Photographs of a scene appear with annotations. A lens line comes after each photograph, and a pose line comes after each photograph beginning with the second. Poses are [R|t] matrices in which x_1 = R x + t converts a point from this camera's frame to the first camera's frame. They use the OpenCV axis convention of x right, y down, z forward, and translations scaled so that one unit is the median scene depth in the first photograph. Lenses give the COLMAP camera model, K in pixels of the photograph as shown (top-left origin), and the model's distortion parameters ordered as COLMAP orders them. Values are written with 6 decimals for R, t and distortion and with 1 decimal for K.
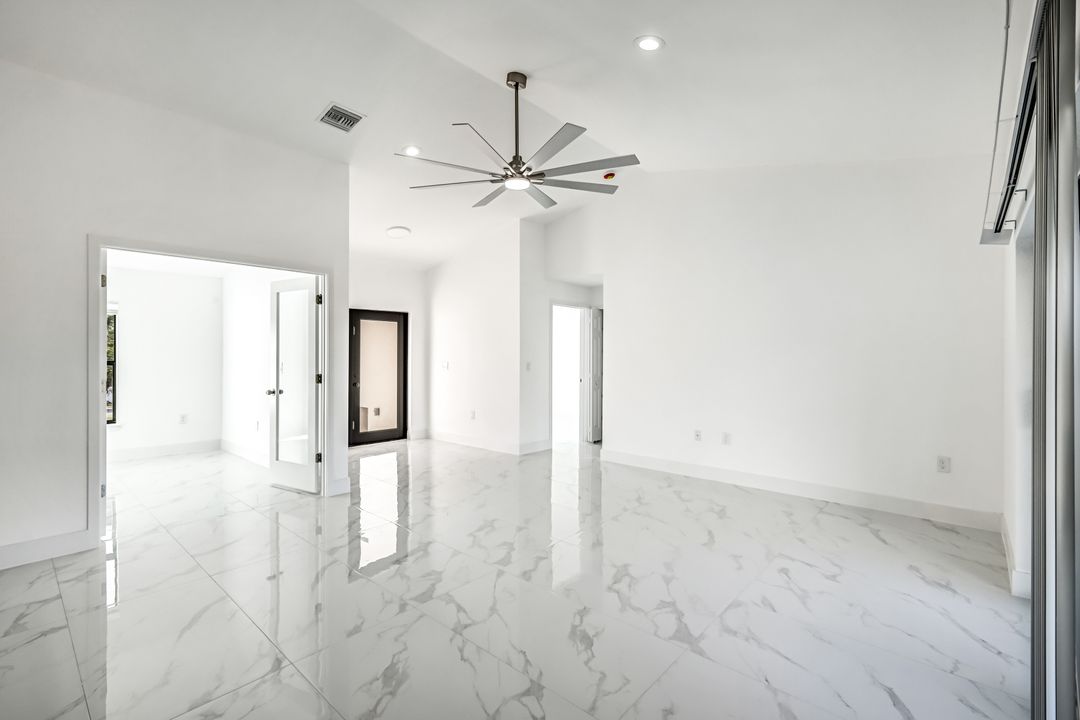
lens RADIAL K [[472.4, 0, 539.0], [0, 472.4, 359.9], [0, 0, 1]] dist [0.007364, -0.000858]
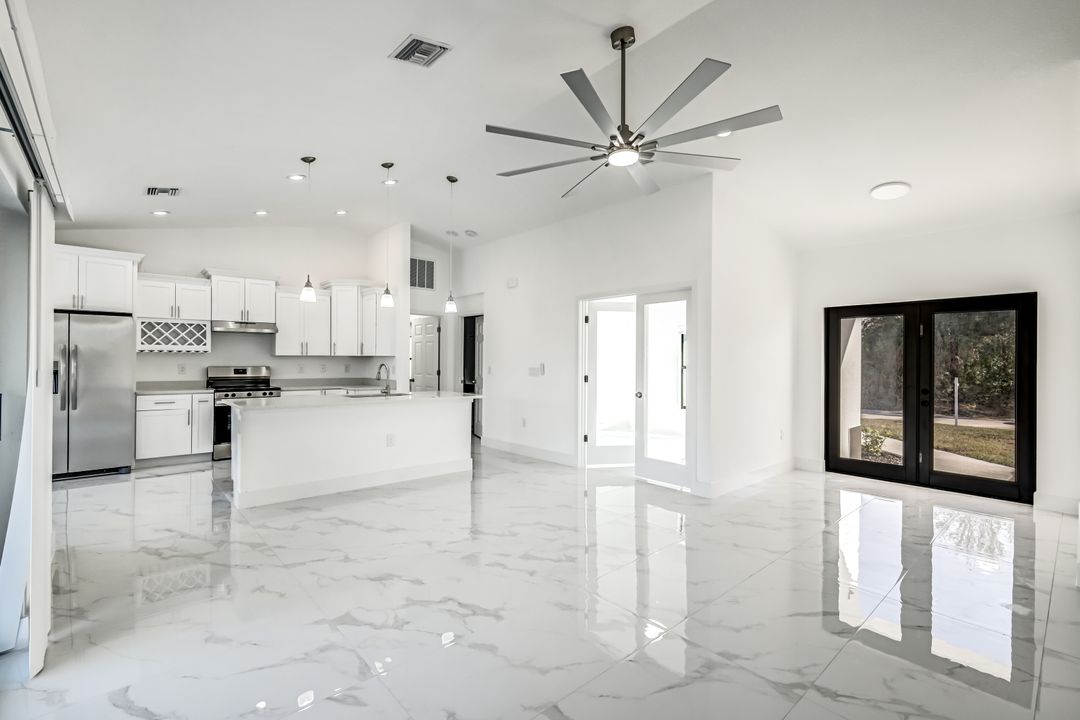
lens RADIAL K [[472.4, 0, 535.5], [0, 472.4, 360.5], [0, 0, 1]] dist [0.007364, -0.000858]
pose [[-0.108767, -0.003750, -0.994060, 0.942680], [-0.013551, 0.999906, -0.002289, -0.008948], [0.993975, 0.013222, -0.108808, 1.089085]]
